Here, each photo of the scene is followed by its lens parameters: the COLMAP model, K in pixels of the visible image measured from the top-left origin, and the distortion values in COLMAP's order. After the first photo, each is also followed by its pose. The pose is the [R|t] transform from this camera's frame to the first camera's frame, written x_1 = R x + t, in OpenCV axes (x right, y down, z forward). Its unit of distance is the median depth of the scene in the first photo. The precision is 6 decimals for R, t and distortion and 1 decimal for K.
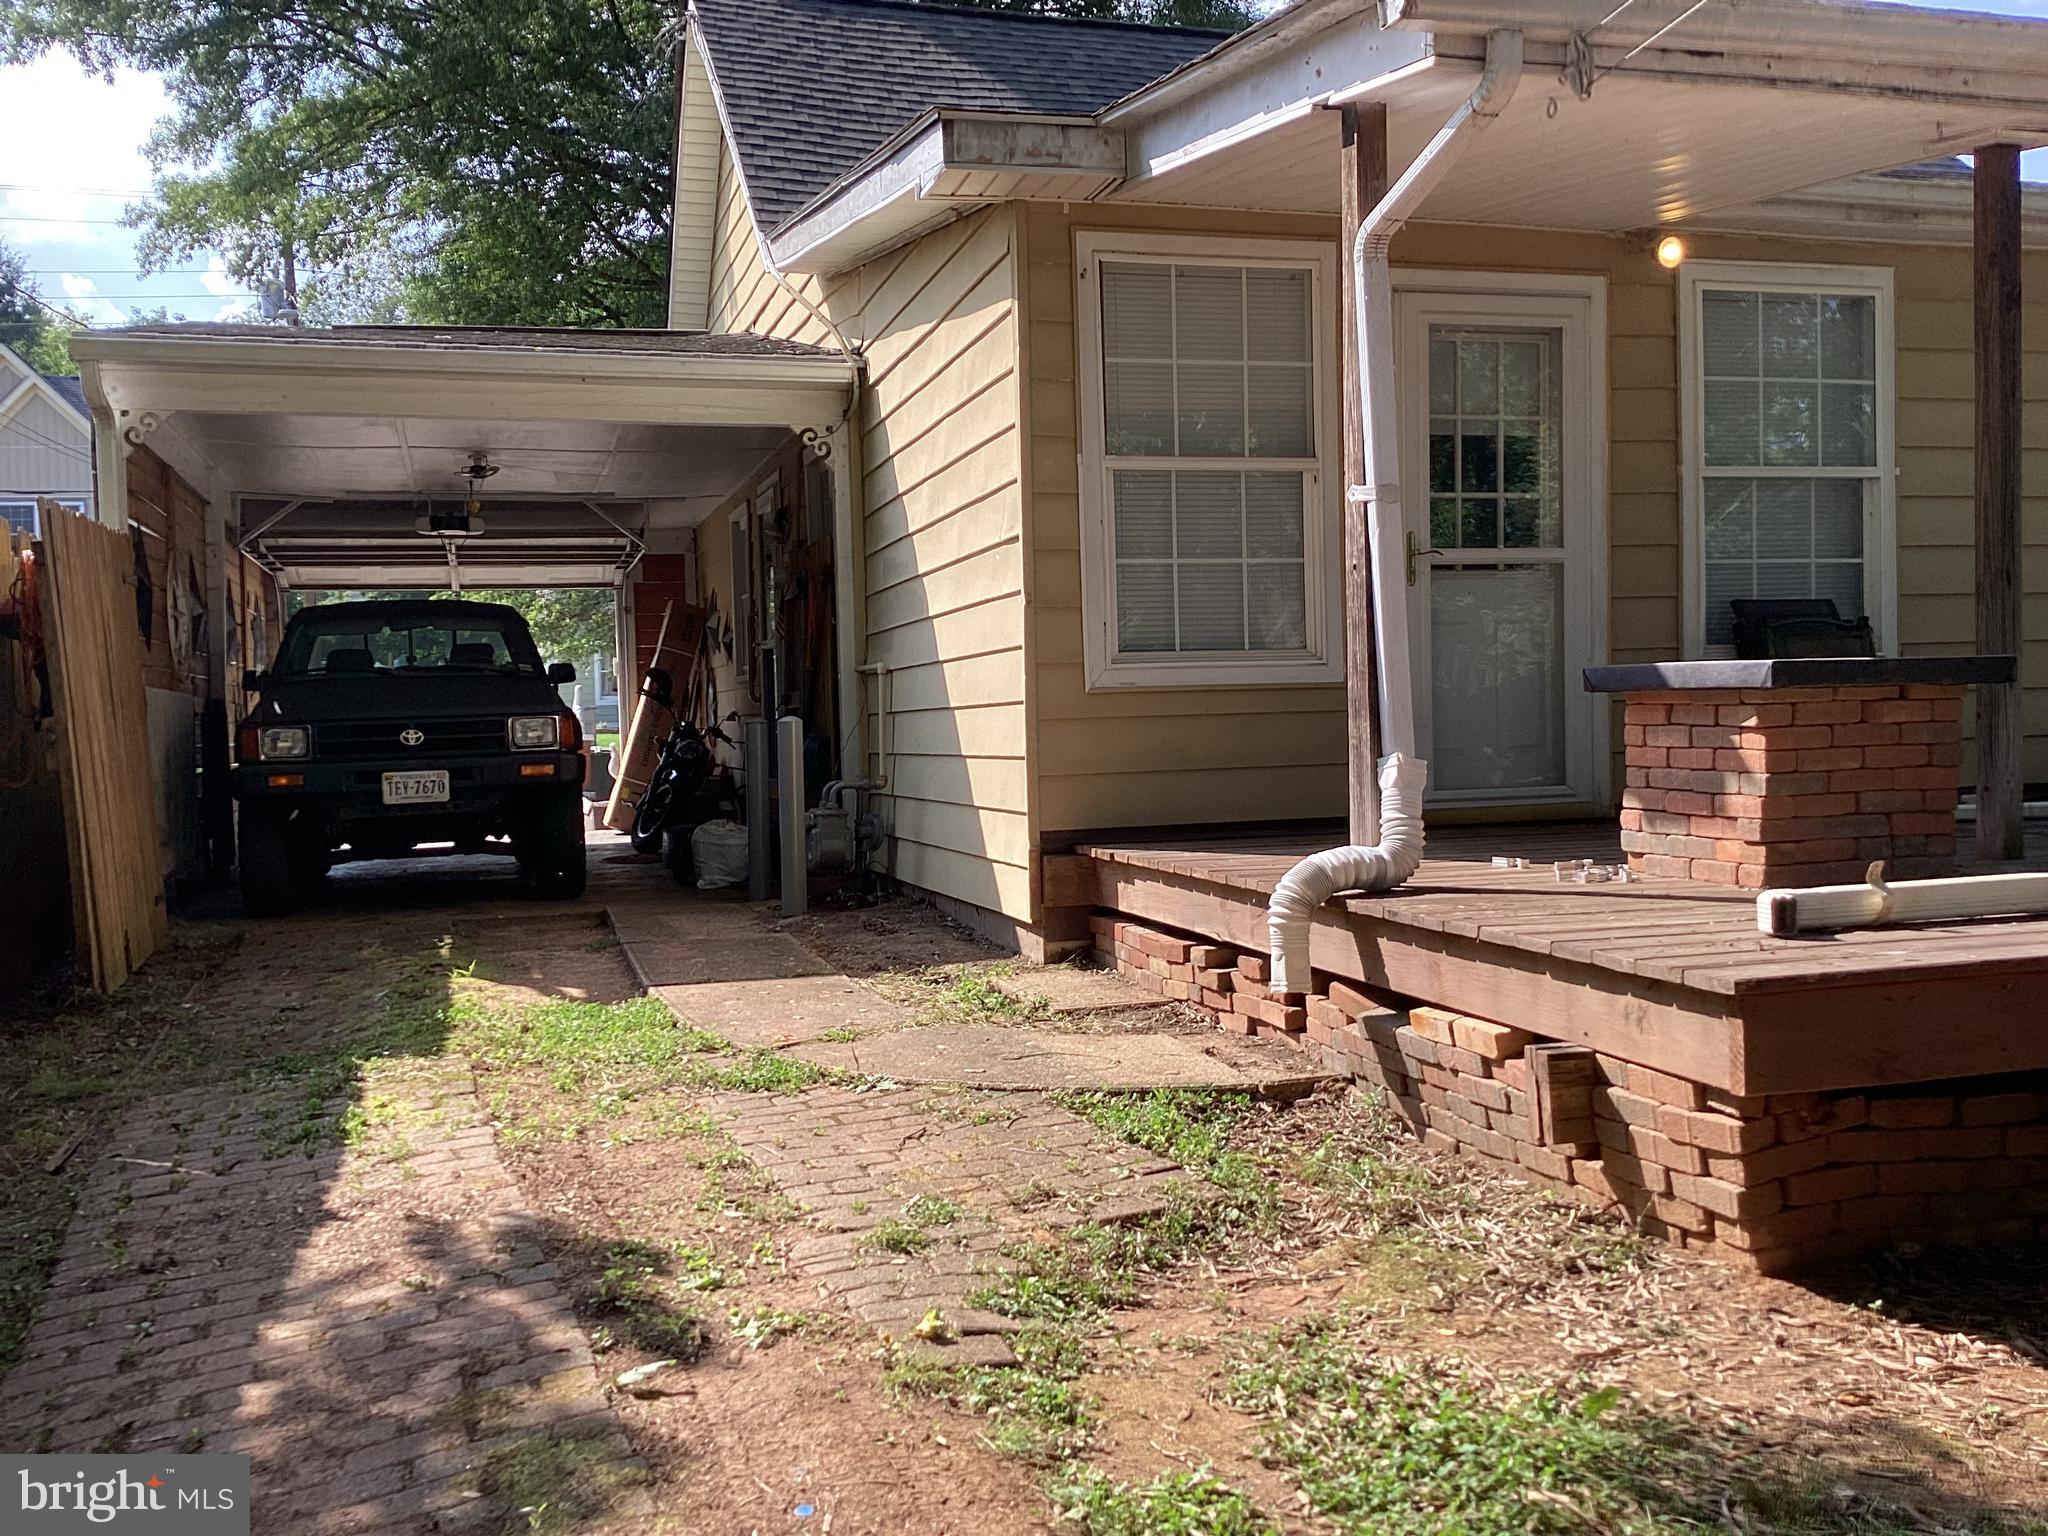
lens RADIAL K [[1846.5, 0, 1028.3], [0, 1846.5, 774.7], [0, 0, 1]] dist [0.097226, -0.177677]
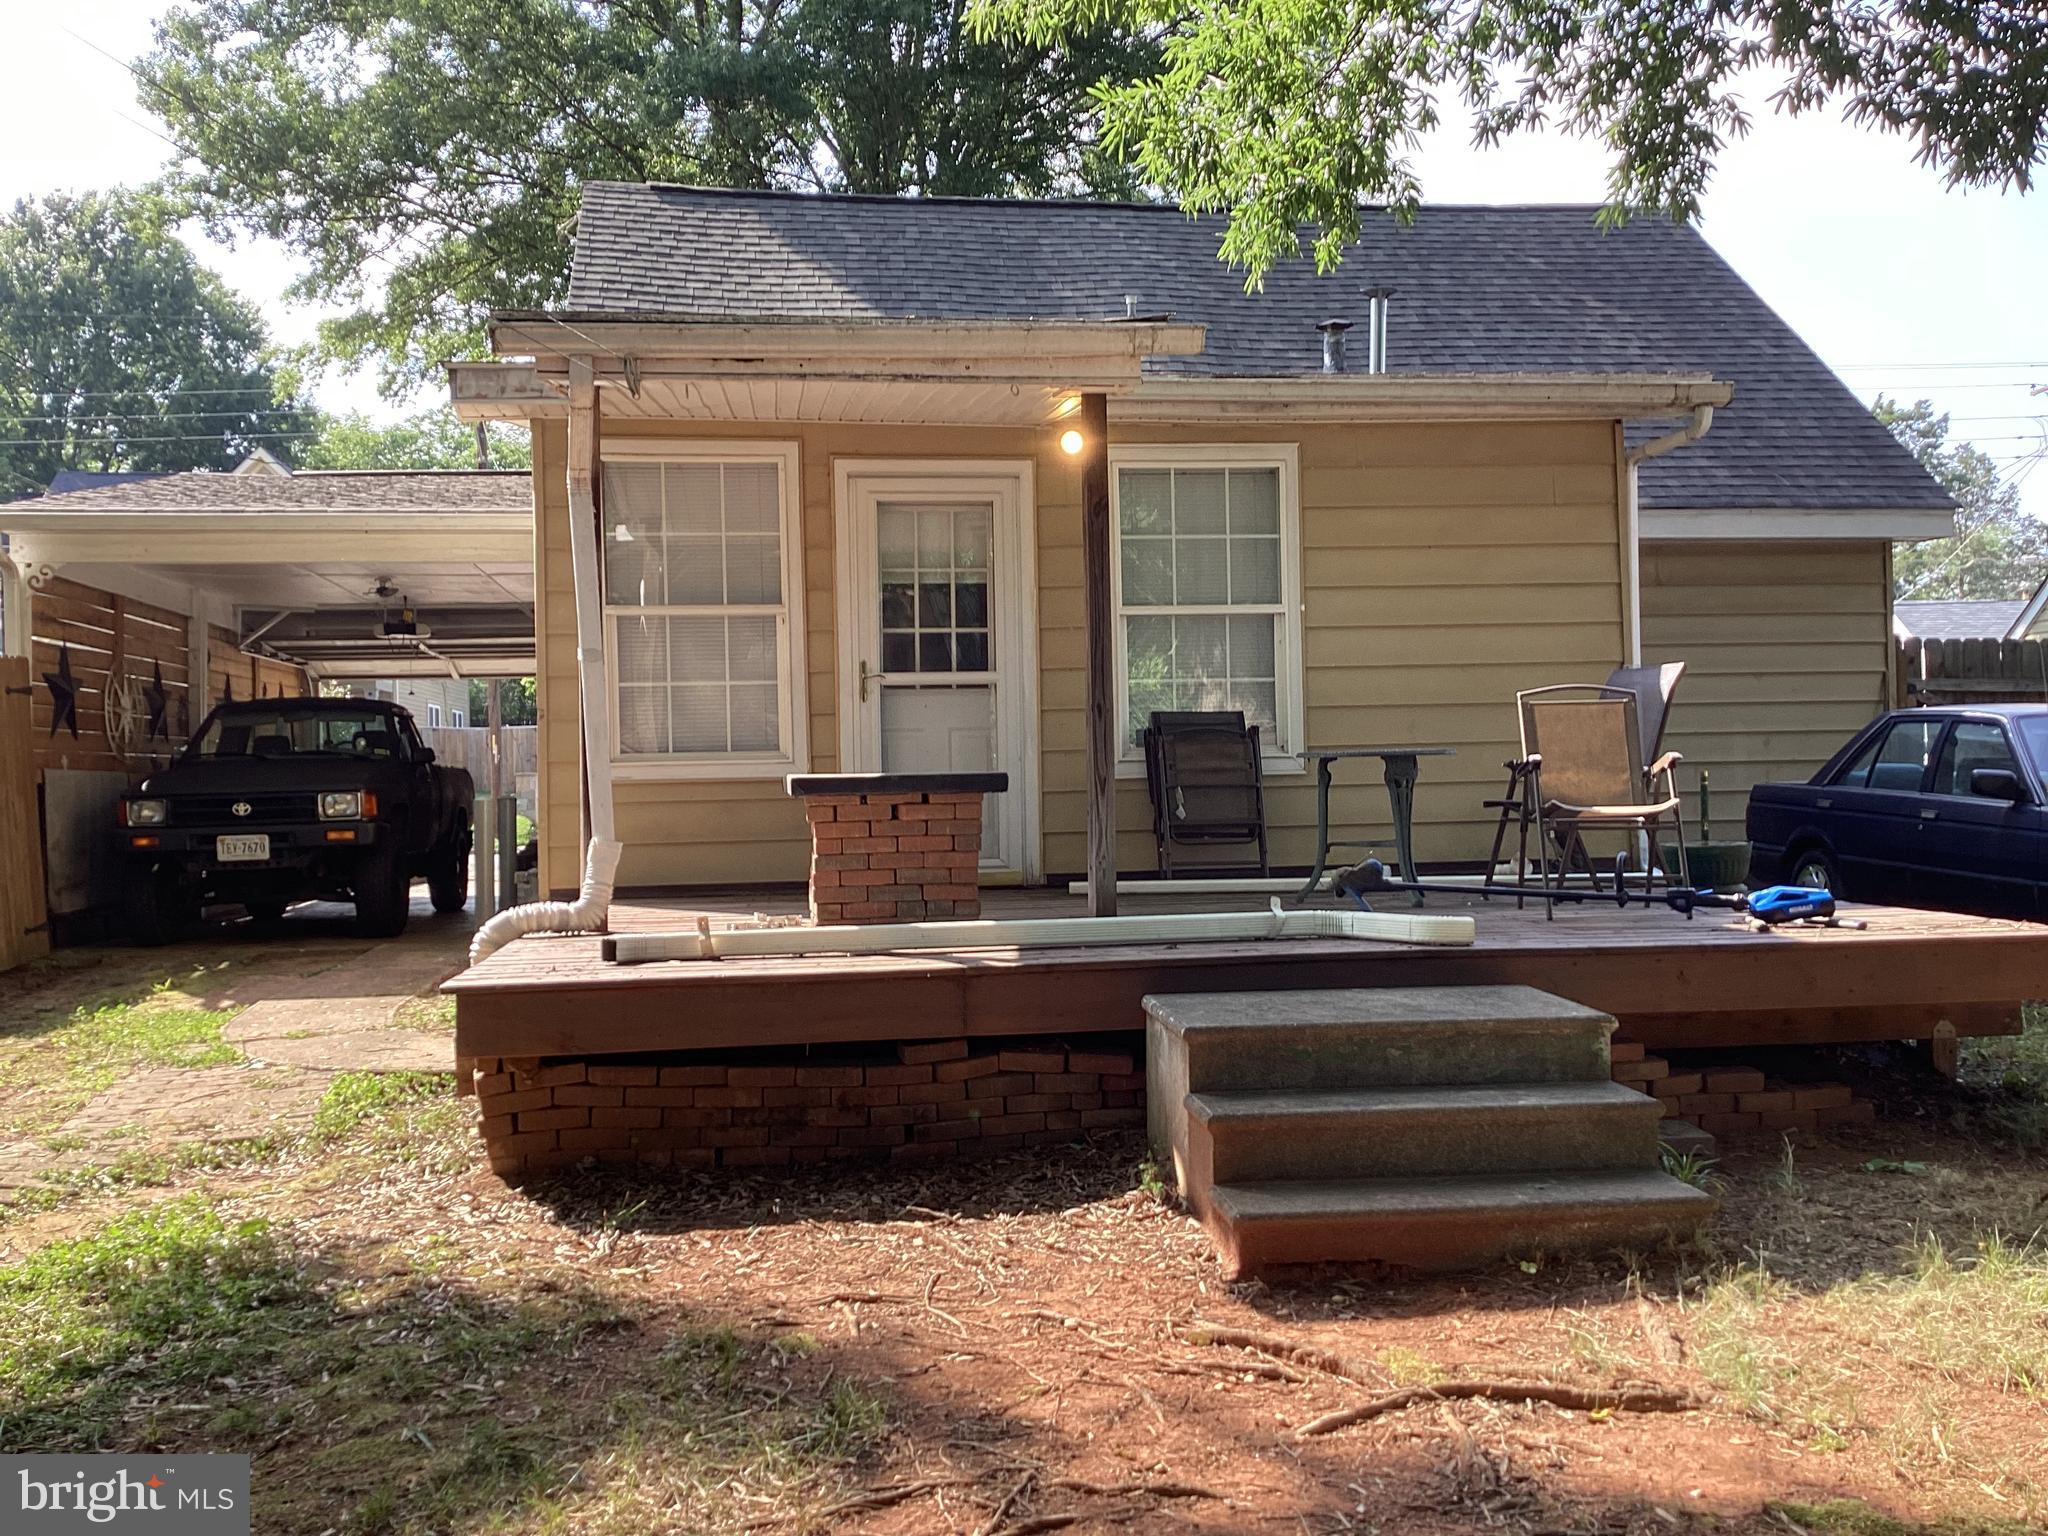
lens RADIAL K [[1846.5, 0, 1044.4], [0, 1846.5, 760.9], [0, 0, 1]] dist [0.097226, -0.177677]
pose [[0.988748, 0.006276, -0.149460, 0.480378], [-0.012082, 0.999206, -0.037968, -0.012866], [0.149103, 0.039347, 0.988038, -0.227224]]
